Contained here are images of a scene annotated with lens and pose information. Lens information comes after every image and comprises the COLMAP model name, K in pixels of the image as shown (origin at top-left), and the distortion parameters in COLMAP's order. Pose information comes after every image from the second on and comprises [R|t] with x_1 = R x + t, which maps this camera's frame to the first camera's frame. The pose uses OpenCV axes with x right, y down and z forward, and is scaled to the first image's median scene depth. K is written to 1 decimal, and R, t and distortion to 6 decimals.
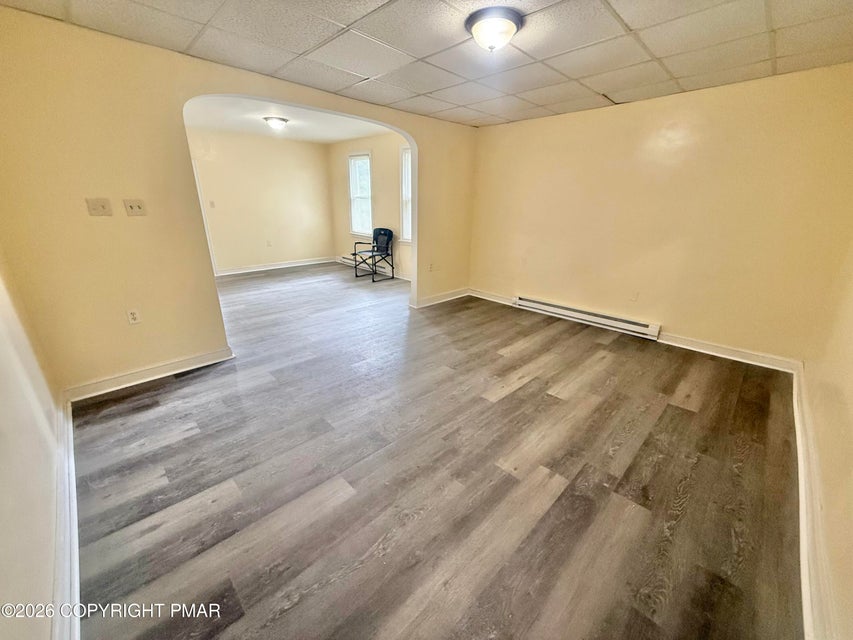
lens RADIAL K [[339.7, 0, 425.0], [0, 339.7, 321.0], [0, 0, 1]] dist [-0.001740, 0.000311]
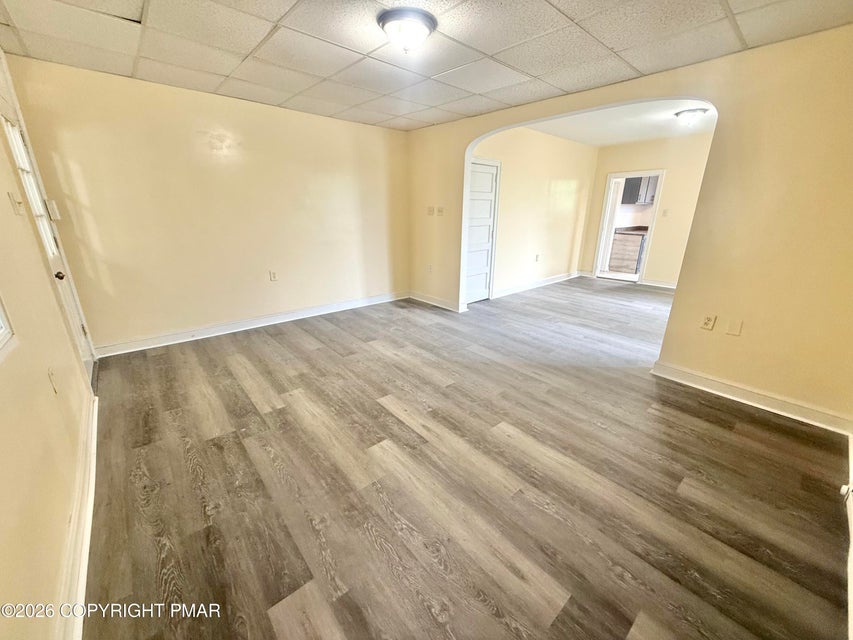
lens RADIAL K [[339.7, 0, 425.0], [0, 339.7, 321.0], [0, 0, 1]] dist [-0.001740, 0.000311]
pose [[-0.063899, 0.303793, -0.950593, 1.192343], [-0.336368, 0.890245, 0.307117, -0.363641], [0.939560, 0.339374, 0.045300, 1.103237]]
